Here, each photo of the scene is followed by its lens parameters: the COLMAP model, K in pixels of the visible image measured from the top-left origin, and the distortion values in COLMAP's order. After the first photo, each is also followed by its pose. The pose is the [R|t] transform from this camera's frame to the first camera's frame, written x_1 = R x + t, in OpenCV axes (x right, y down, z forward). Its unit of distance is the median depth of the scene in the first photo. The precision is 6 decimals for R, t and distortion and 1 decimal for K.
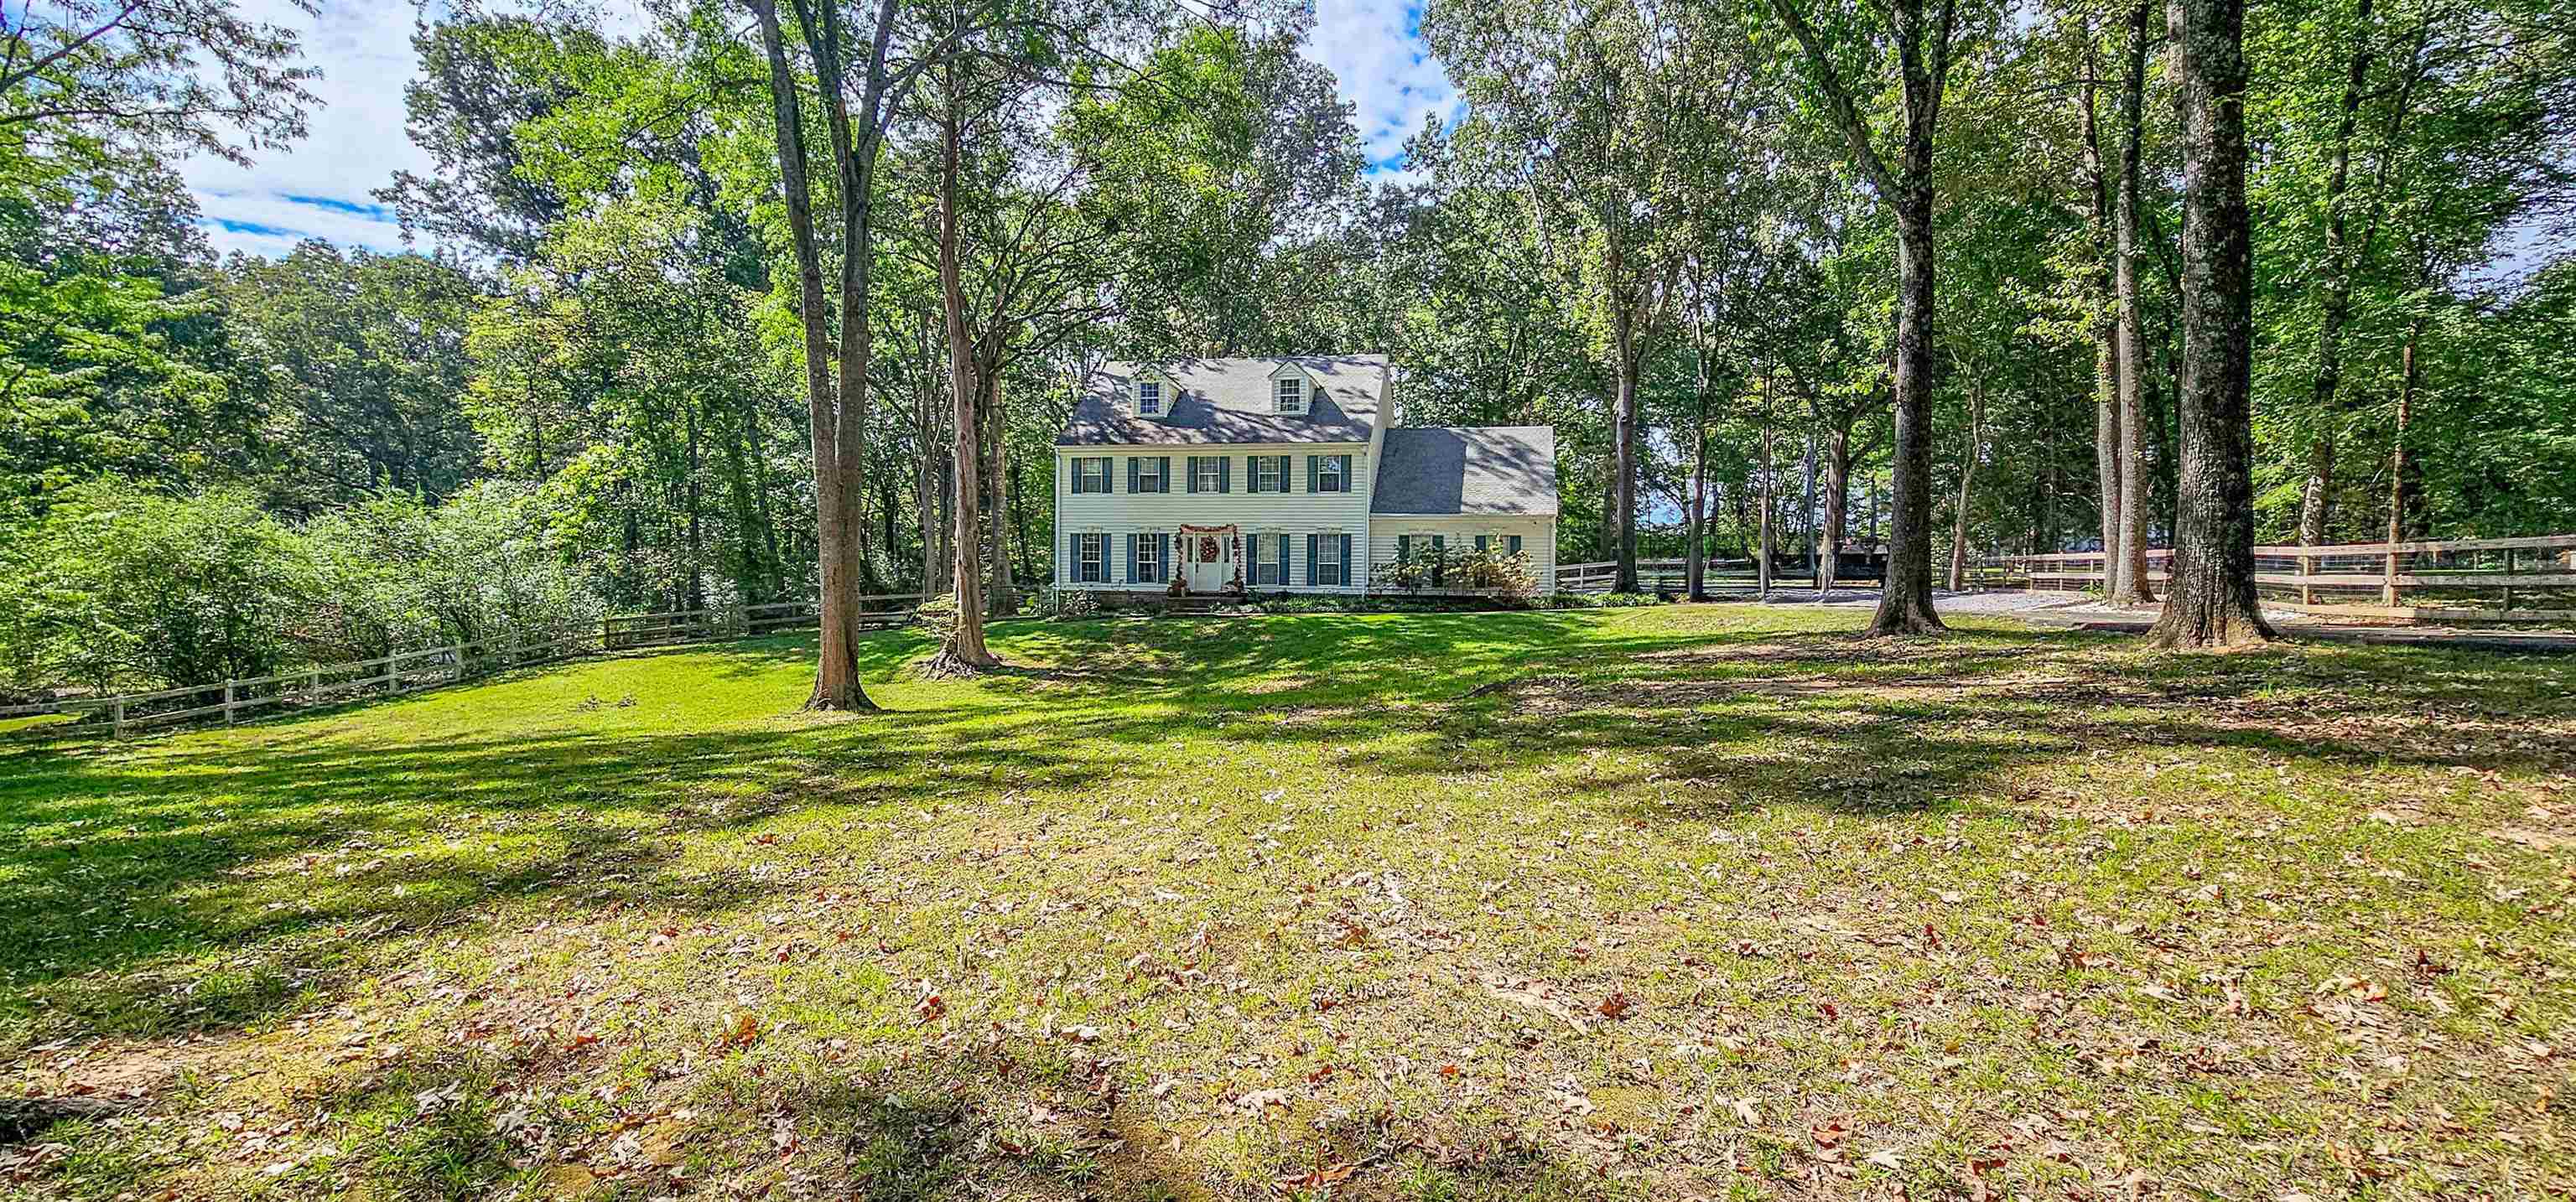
lens RADIAL K [[1031.1, 0, 1273.5], [0, 1031.1, 608.3], [0, 0, 1]] dist [-0.002804, -0.000189]
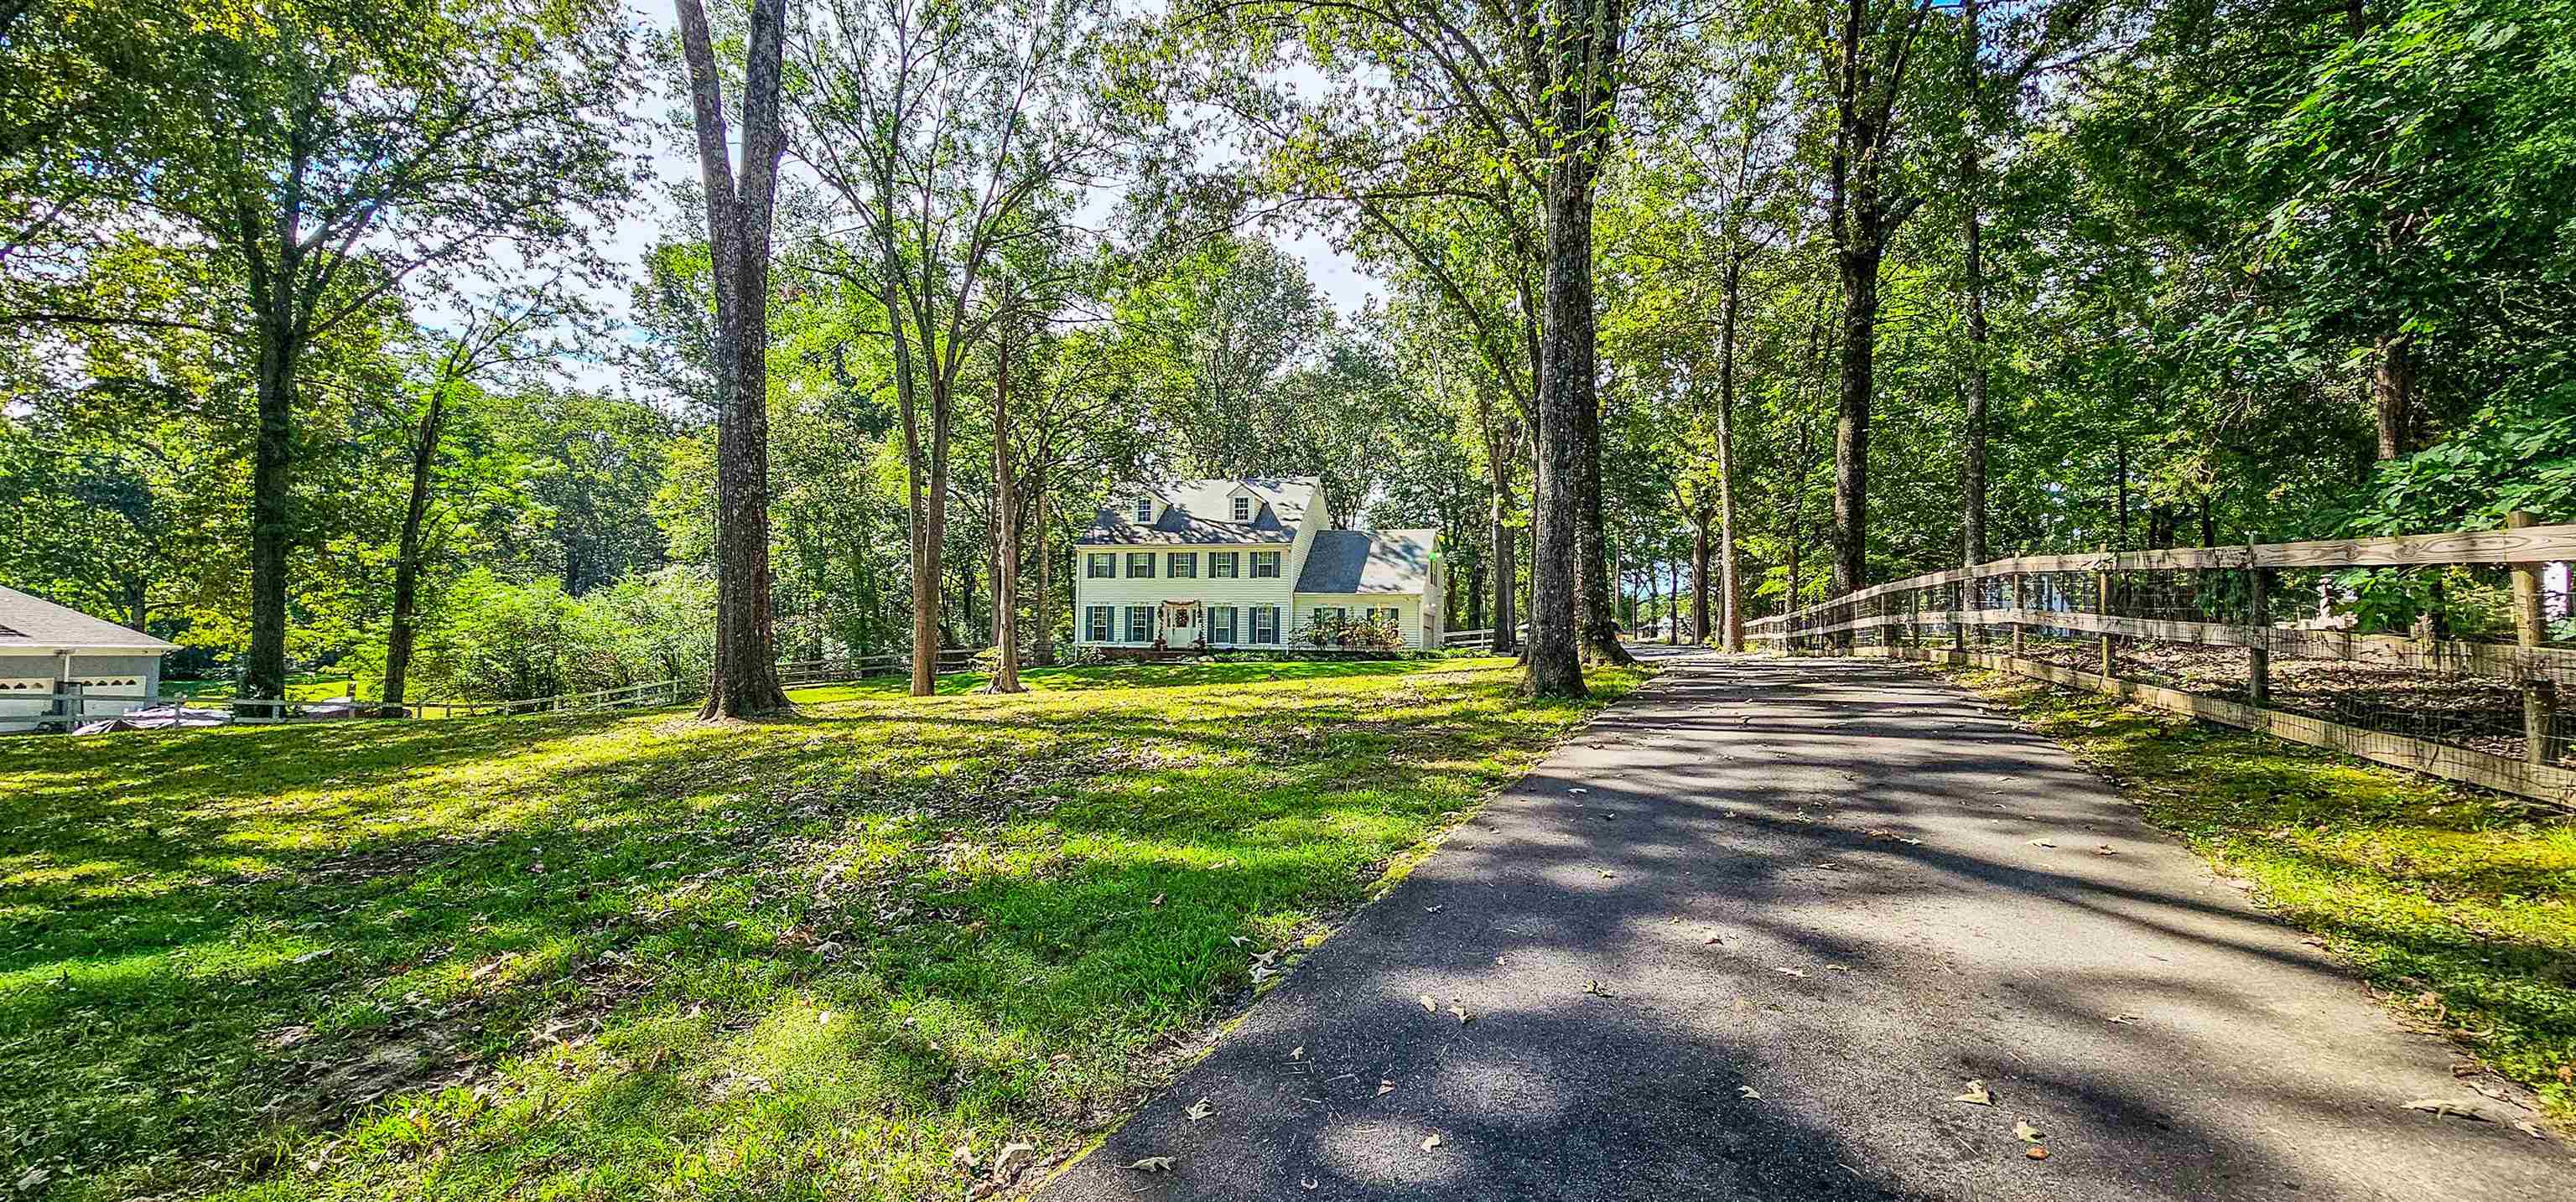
lens RADIAL K [[1051.7, 0, 1299.9], [0, 1051.7, 600.5], [0, 0, 1]] dist [-0.000249, -0.000220]
pose [[0.998302, 0.001258, -0.058232, 0.179322], [-0.005676, 0.997111, -0.075752, 0.026802], [0.057968, 0.075954, 0.995425, -0.417028]]
